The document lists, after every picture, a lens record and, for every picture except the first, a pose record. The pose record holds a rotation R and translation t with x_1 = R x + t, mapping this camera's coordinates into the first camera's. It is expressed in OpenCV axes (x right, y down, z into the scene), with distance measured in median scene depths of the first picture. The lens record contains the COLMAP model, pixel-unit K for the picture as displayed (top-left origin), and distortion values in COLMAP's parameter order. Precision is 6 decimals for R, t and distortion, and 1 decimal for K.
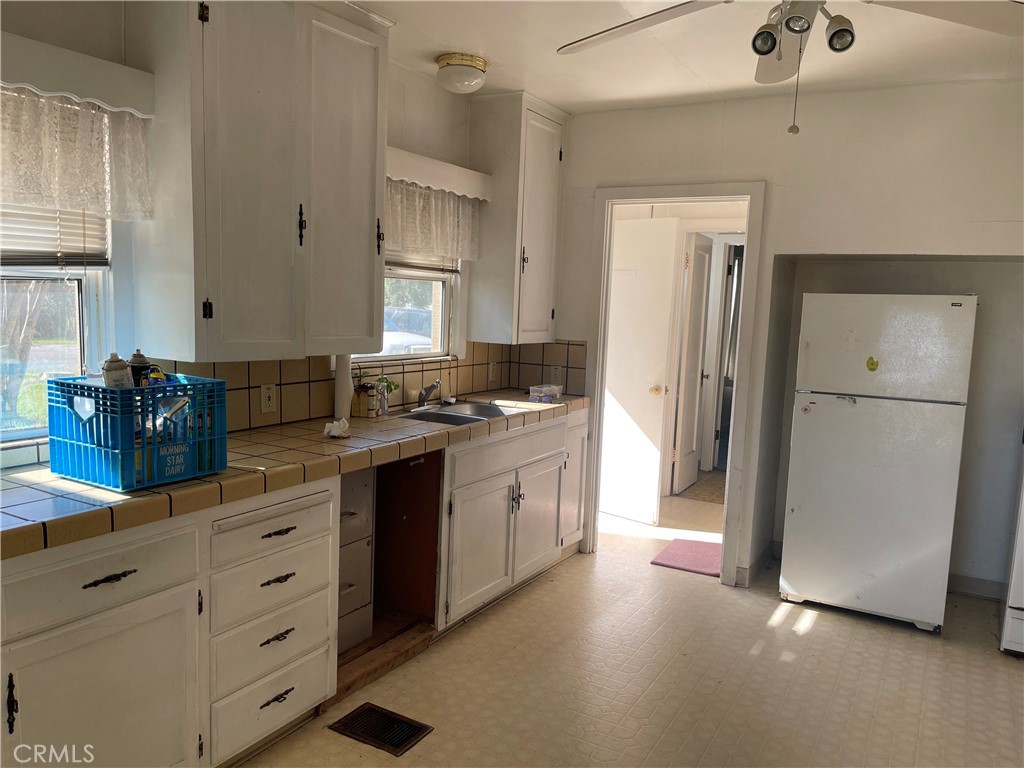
lens RADIAL K [[769.1, 0, 506.1], [0, 769.1, 390.8], [0, 0, 1]] dist [0.070301, -0.099669]
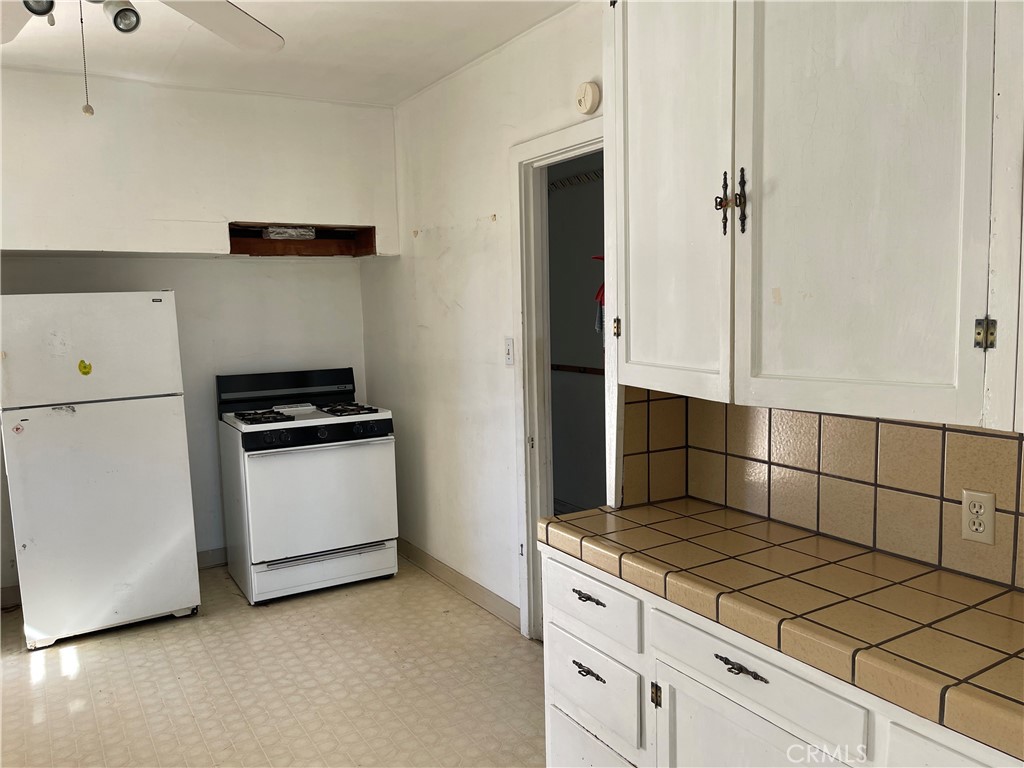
lens RADIAL K [[769.1, 0, 510.3], [0, 769.1, 384.9], [0, 0, 1]] dist [0.070301, -0.099669]
pose [[0.477204, -0.150098, 0.865879, -0.108315], [0.150316, 0.984726, 0.087857, -0.020185], [-0.865841, 0.088230, 0.492478, 0.099917]]
